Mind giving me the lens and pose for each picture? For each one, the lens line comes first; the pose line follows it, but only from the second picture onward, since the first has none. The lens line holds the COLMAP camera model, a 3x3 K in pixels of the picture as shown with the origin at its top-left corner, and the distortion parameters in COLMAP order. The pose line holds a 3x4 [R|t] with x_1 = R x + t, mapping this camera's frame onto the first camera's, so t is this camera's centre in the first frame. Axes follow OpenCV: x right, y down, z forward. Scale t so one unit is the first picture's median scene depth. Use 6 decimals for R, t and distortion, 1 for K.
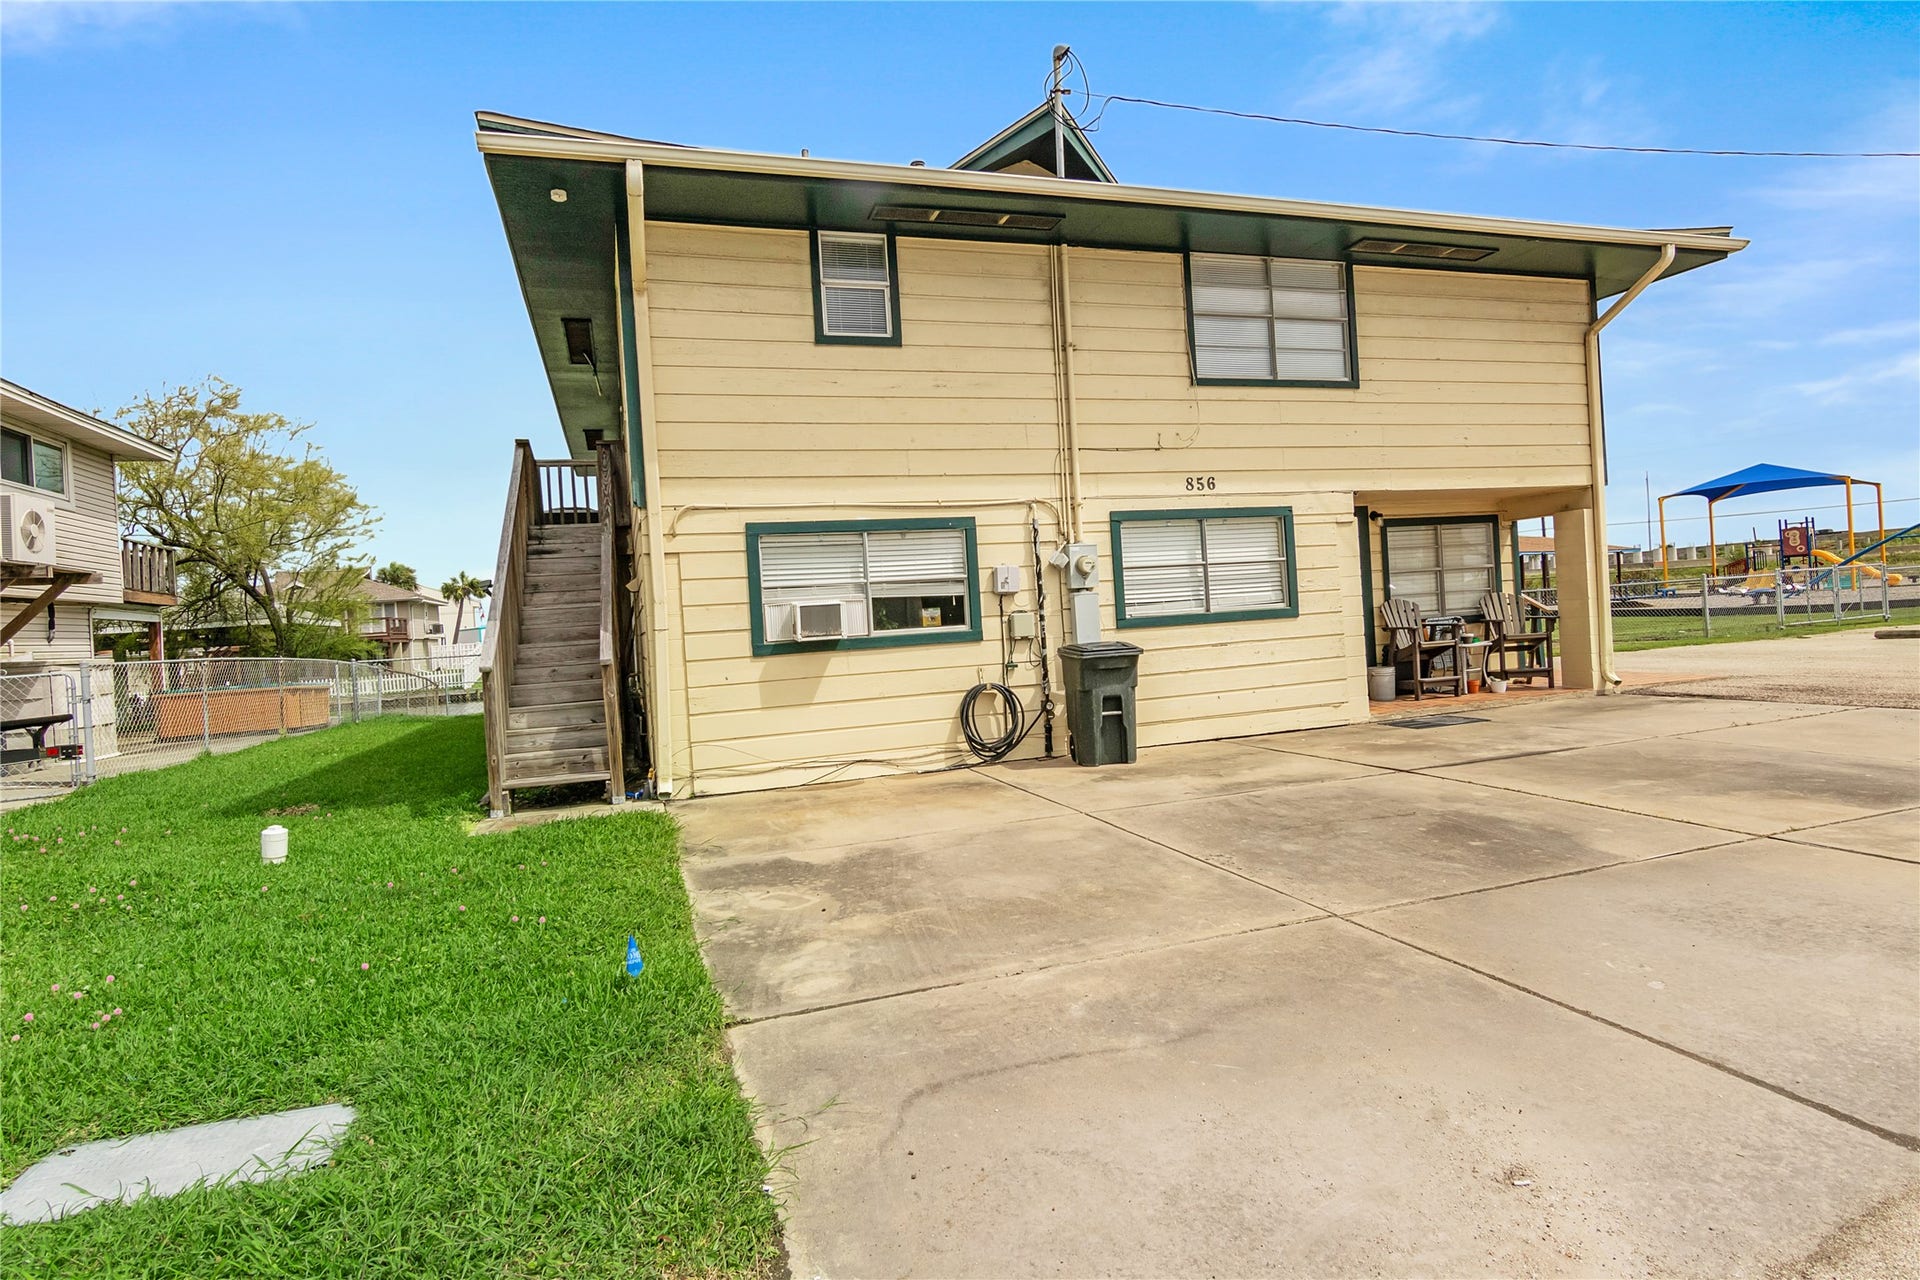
lens RADIAL K [[1013.8, 0, 940.1], [0, 1013.8, 611.7], [0, 0, 1]] dist [-0.014210, 0.004452]
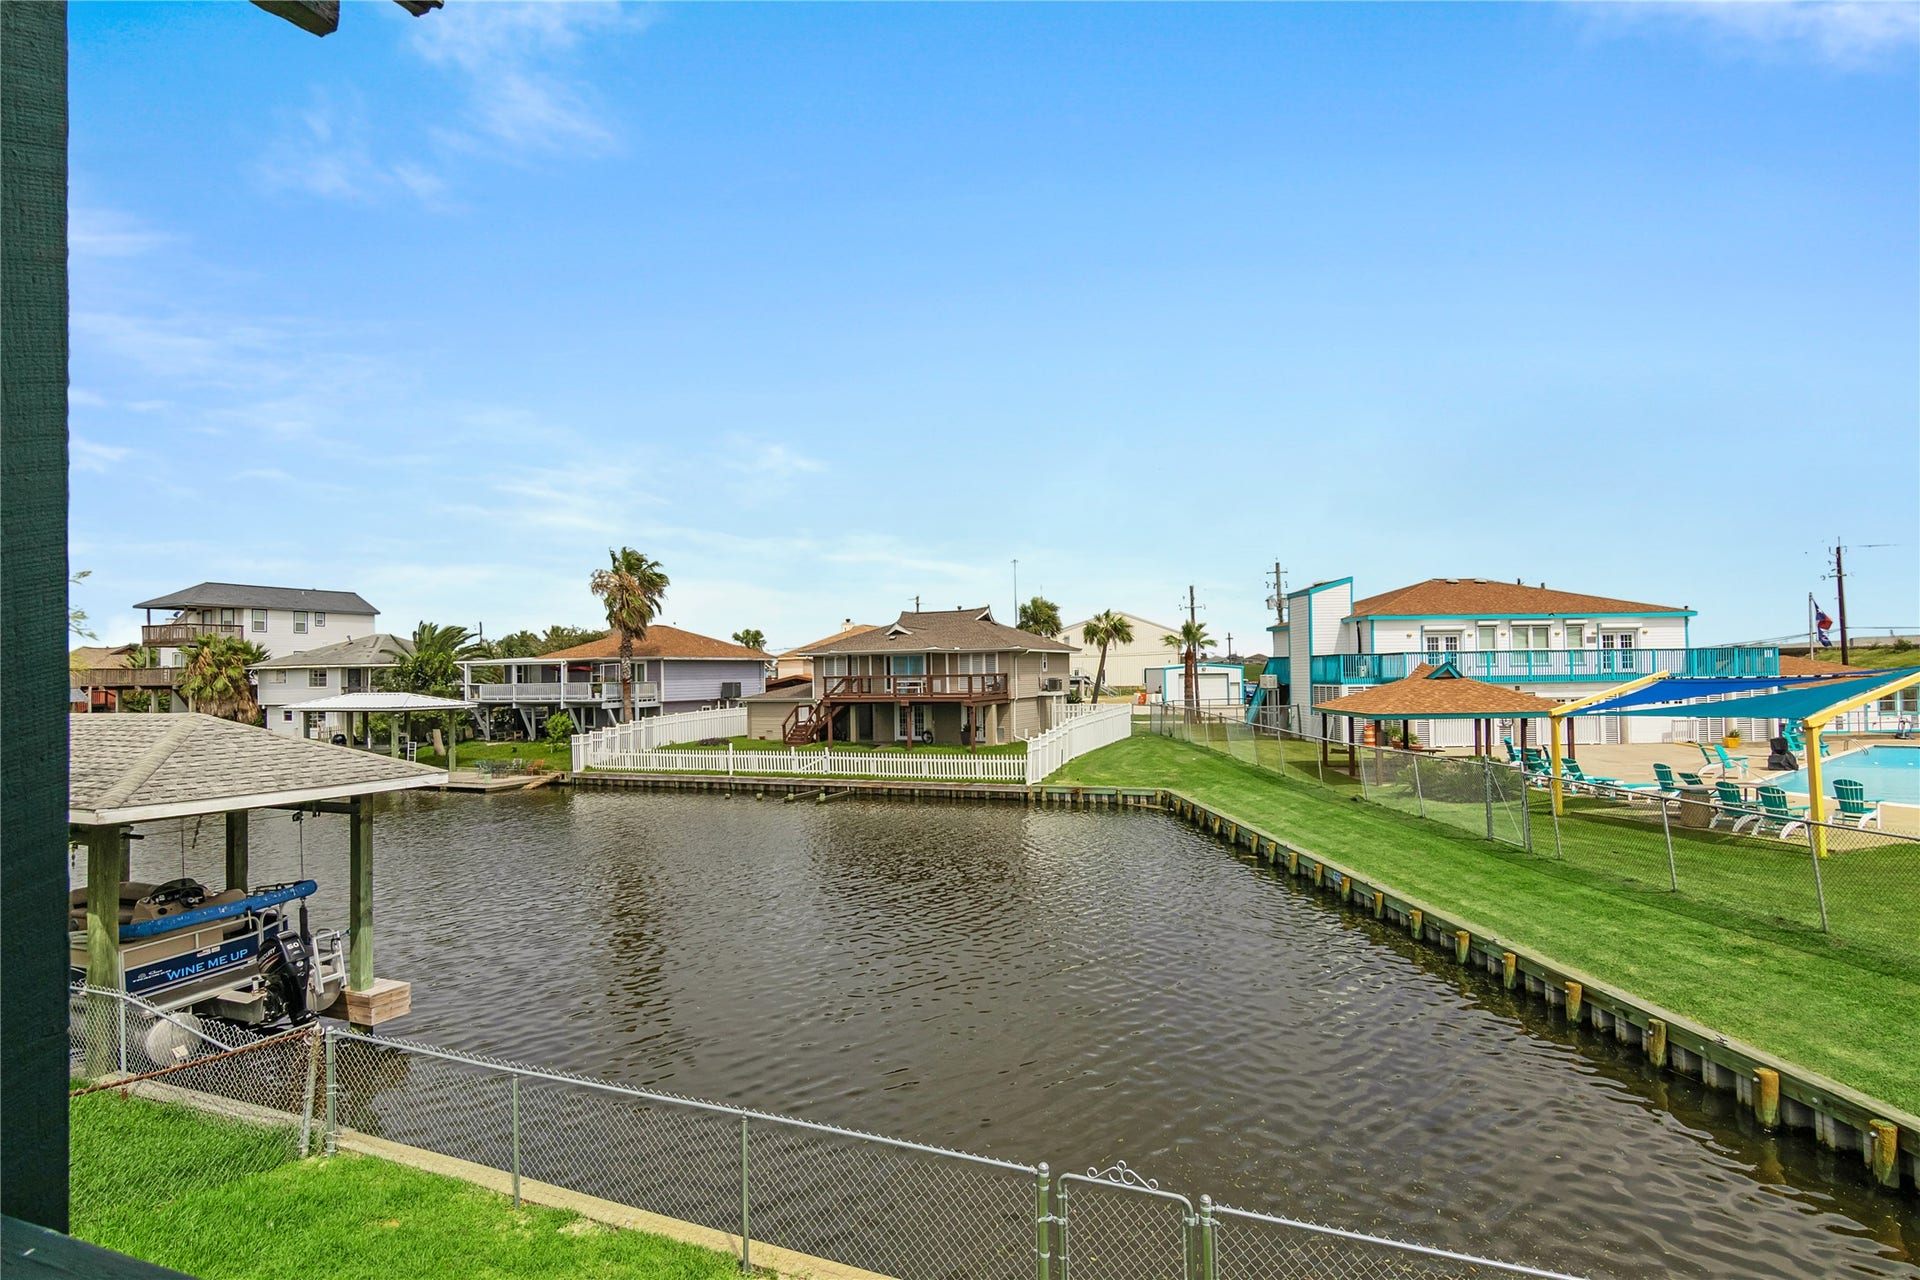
lens RADIAL K [[1013.8, 0, 950.1], [0, 1013.8, 640.0], [0, 0, 1]] dist [-0.014210, 0.004452]
pose [[0.754900, 0.034878, -0.654912, -0.249705], [-0.028105, 0.999388, 0.020827, -0.235870], [0.655238, 0.002684, 0.755418, 2.428245]]
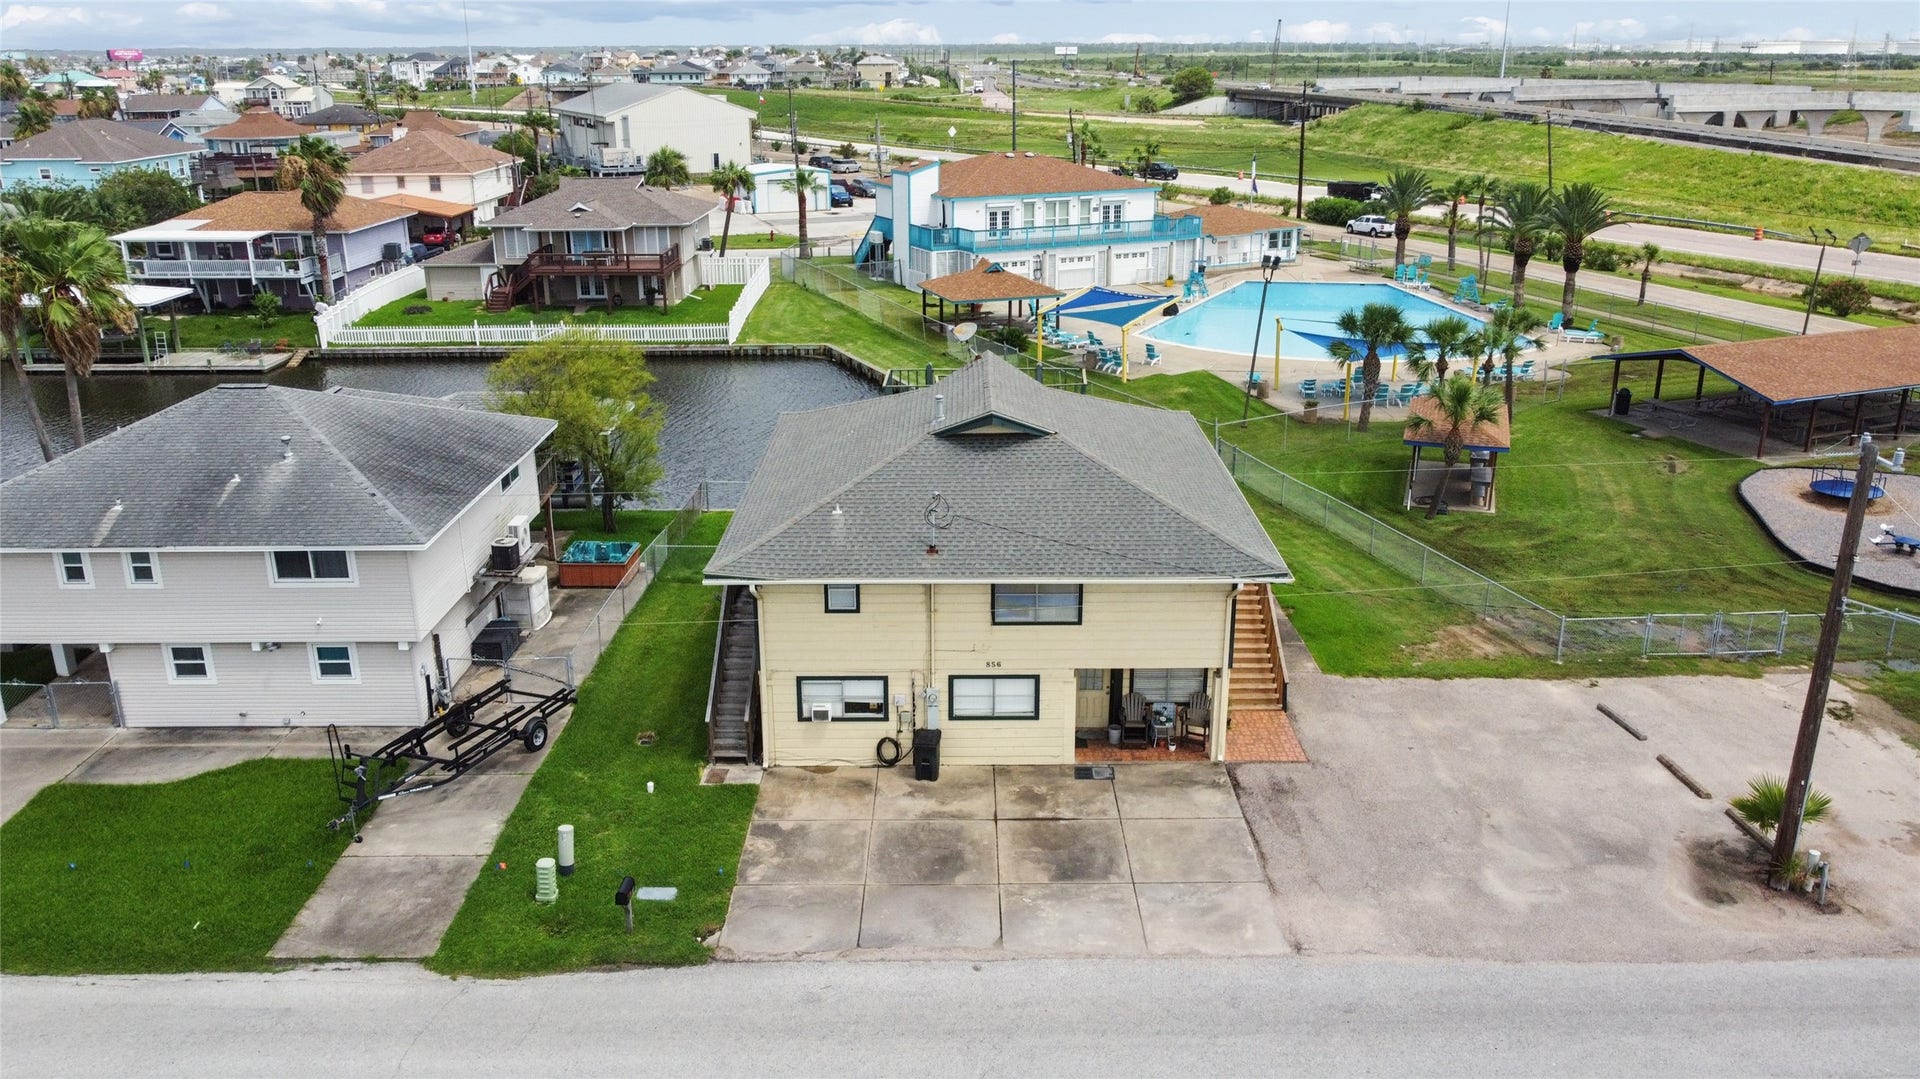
lens RADIAL K [[1475.3, 0, 940.9], [0, 1475.3, 540.3], [0, 0, 1]] dist [0.031033, 0.001631]
pose [[0.948196, 0.155176, -0.277209, 1.055988], [-0.050928, 0.935550, 0.349502, -1.595759], [0.313578, -0.317279, 0.894988, -1.994603]]
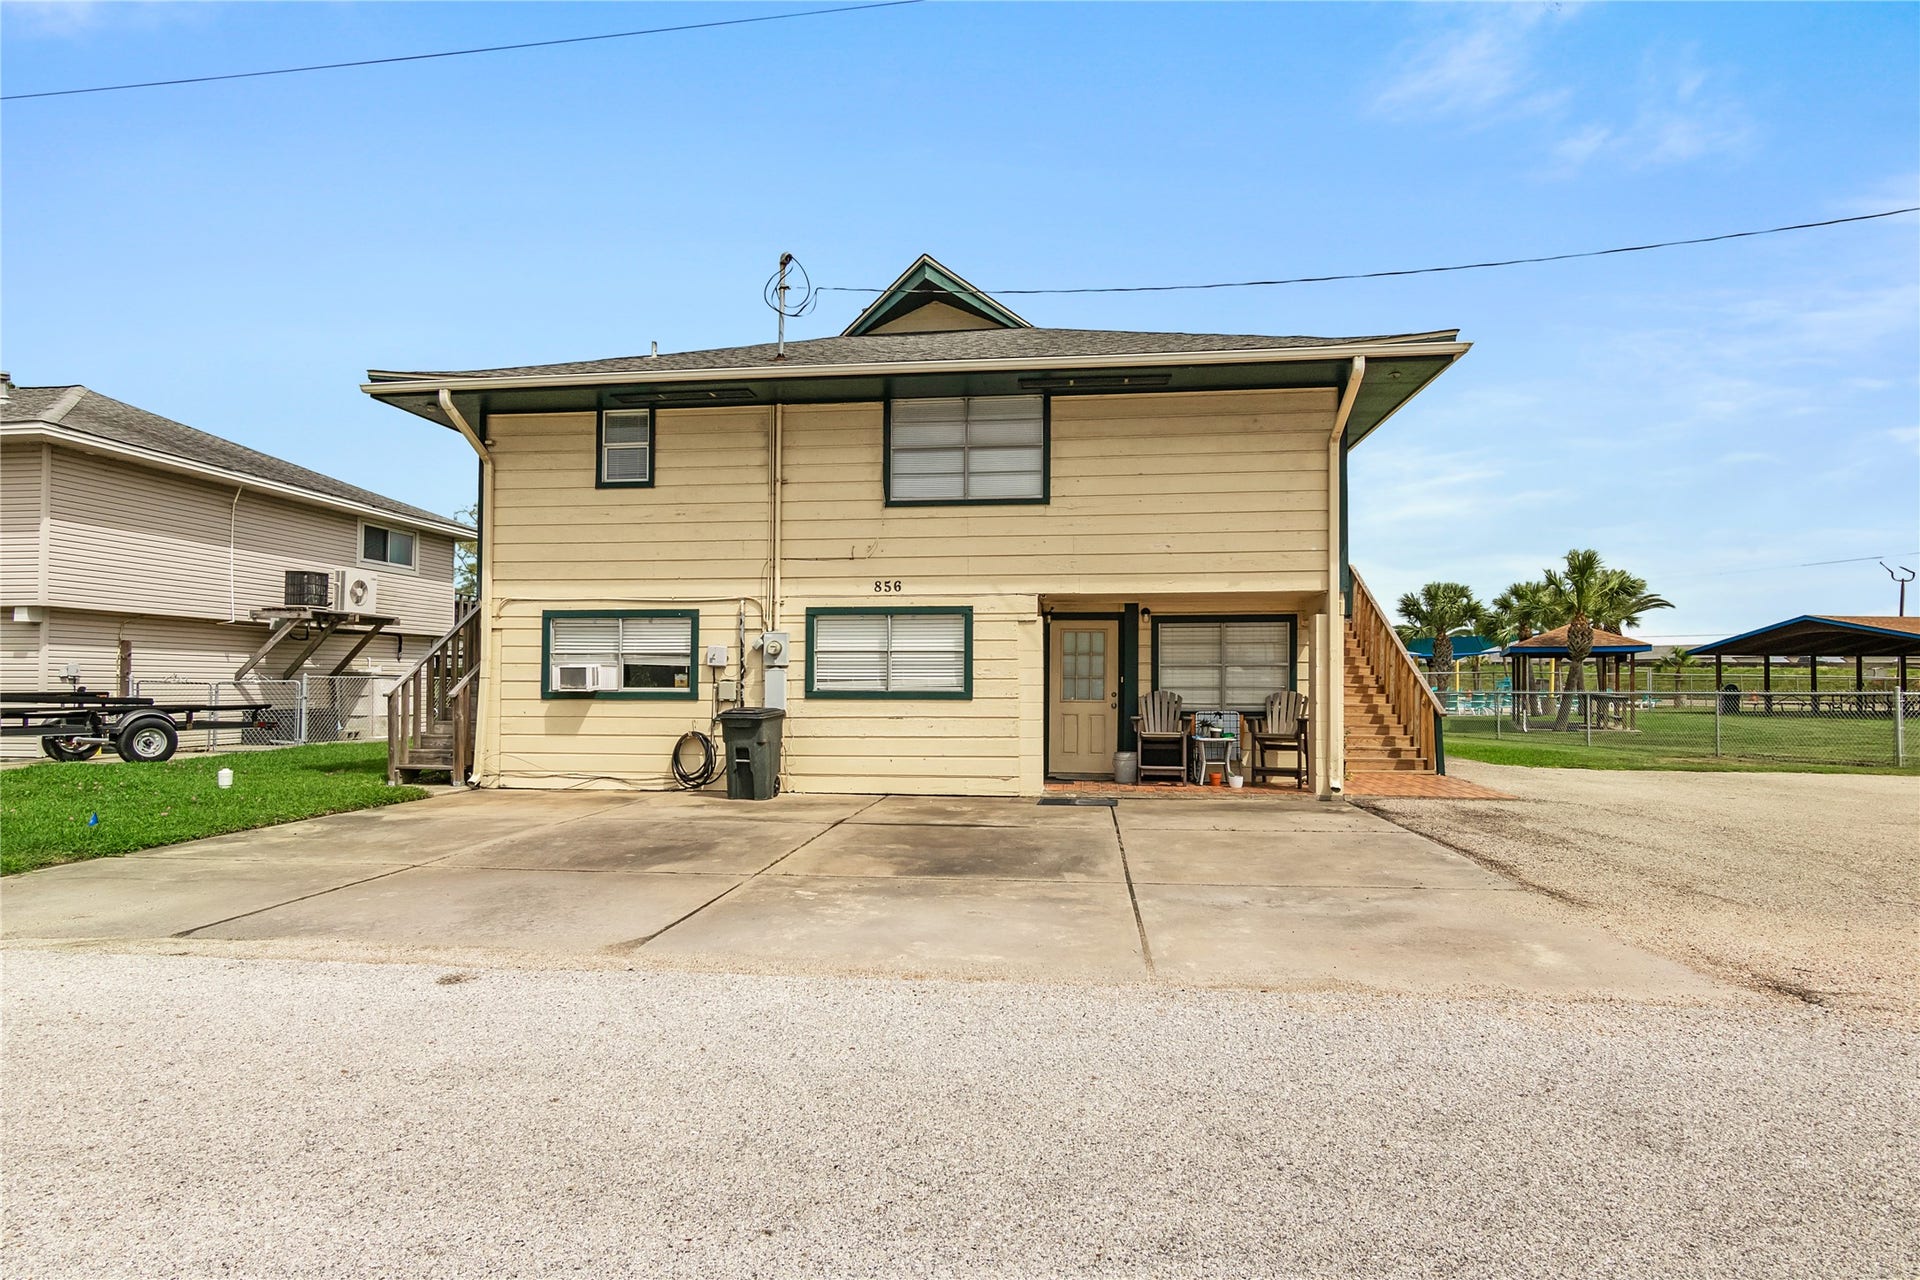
lens RADIAL K [[1013.8, 0, 951.4], [0, 1013.8, 647.8], [0, 0, 1]] dist [-0.014210, 0.004452]
pose [[0.903963, 0.049089, -0.424783, 0.881538], [-0.054298, 0.998525, -0.000158, -0.057146], [0.424149, 0.023208, 0.905295, -0.088450]]
